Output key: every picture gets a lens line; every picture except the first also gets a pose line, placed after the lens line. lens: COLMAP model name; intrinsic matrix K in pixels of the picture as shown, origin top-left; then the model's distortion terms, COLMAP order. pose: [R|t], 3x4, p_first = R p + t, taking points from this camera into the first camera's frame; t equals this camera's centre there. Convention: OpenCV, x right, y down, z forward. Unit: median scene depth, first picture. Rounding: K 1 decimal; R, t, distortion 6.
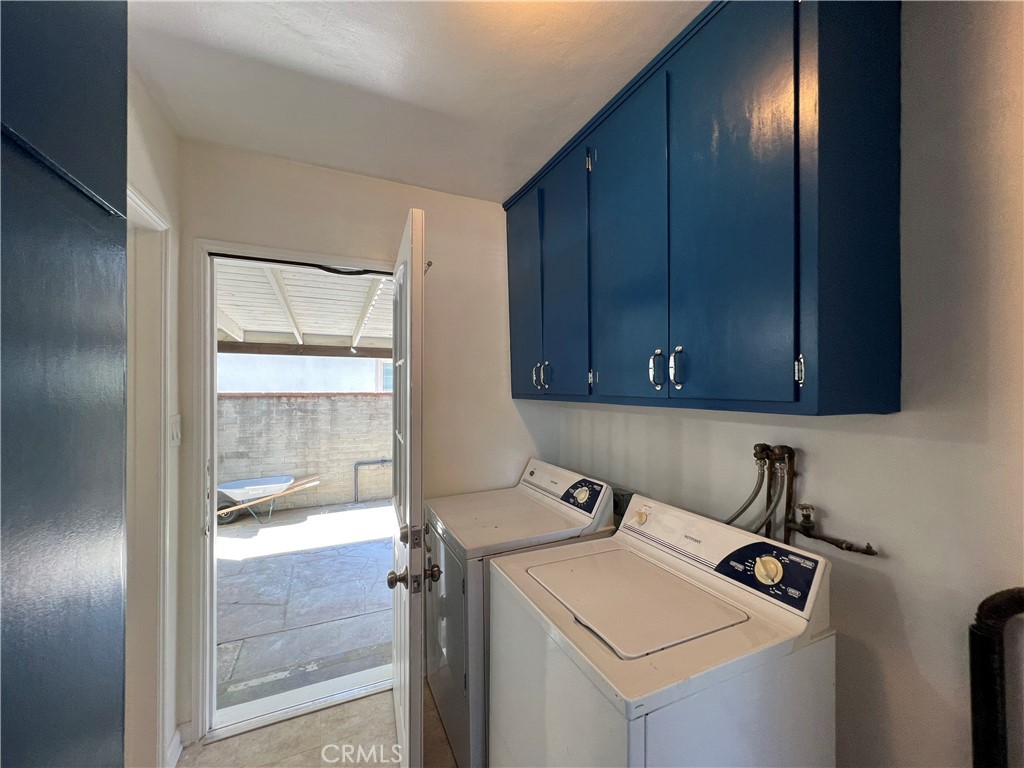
lens RADIAL K [[411.3, 0, 514.6], [0, 411.3, 384.2], [0, 0, 1]] dist [0.004335, 0.000092]
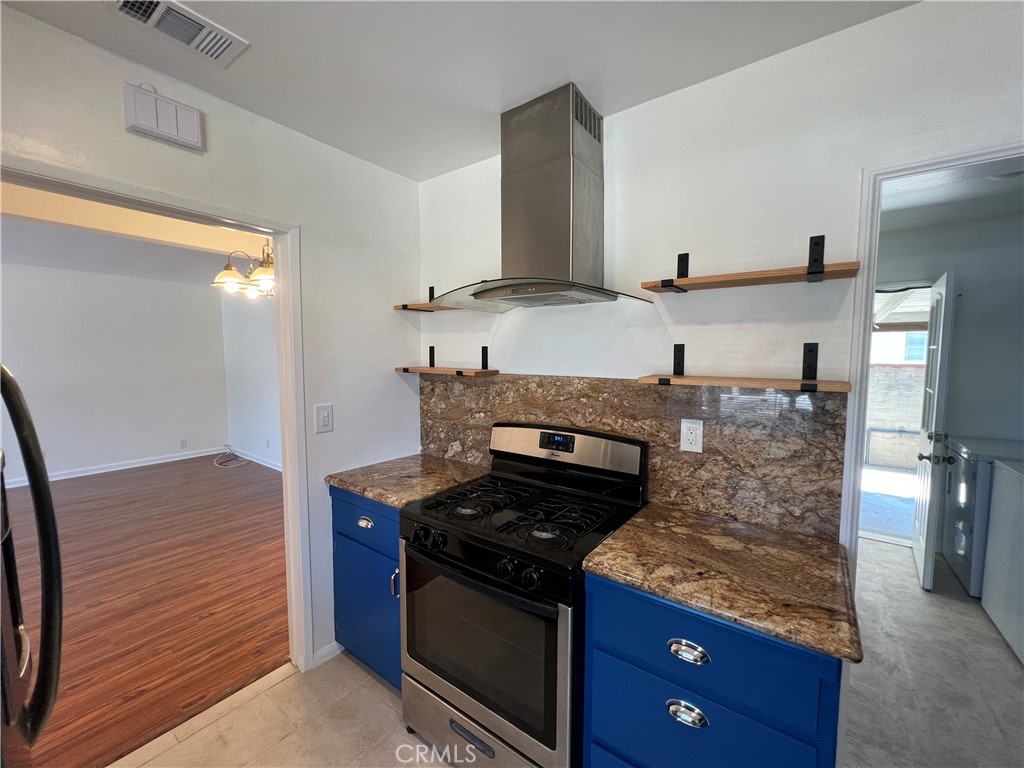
lens RADIAL K [[411.8, 0, 515.8], [0, 411.8, 384.6], [0, 0, 1]] dist [-0.001522, 0.000167]
pose [[0.492612, 0.065848, -0.867754, 0.379033], [0.001642, 0.997061, 0.076592, -0.036113], [0.870247, -0.039155, 0.491056, -1.430131]]
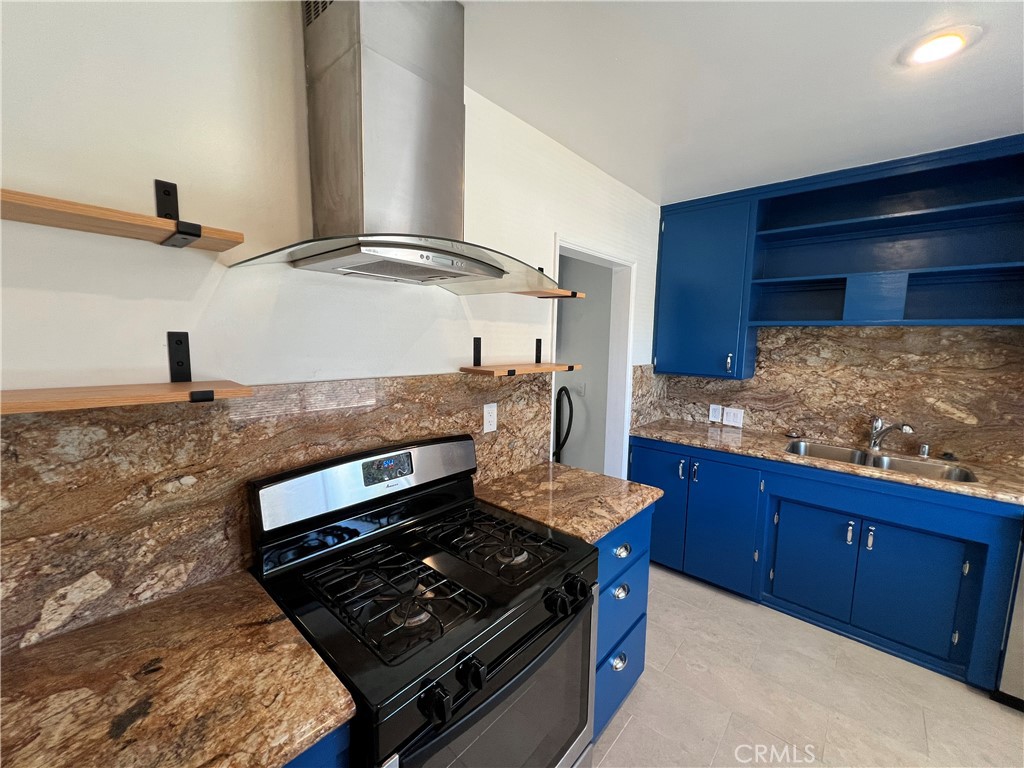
lens RADIAL K [[411.8, 0, 514.1], [0, 411.8, 384.5], [0, 0, 1]] dist [-0.001522, 0.000167]
pose [[0.912284, -0.029014, 0.408529, -1.935591], [-0.021231, 0.992796, 0.117918, -0.097037], [-0.409007, -0.116248, 0.905096, -1.858144]]
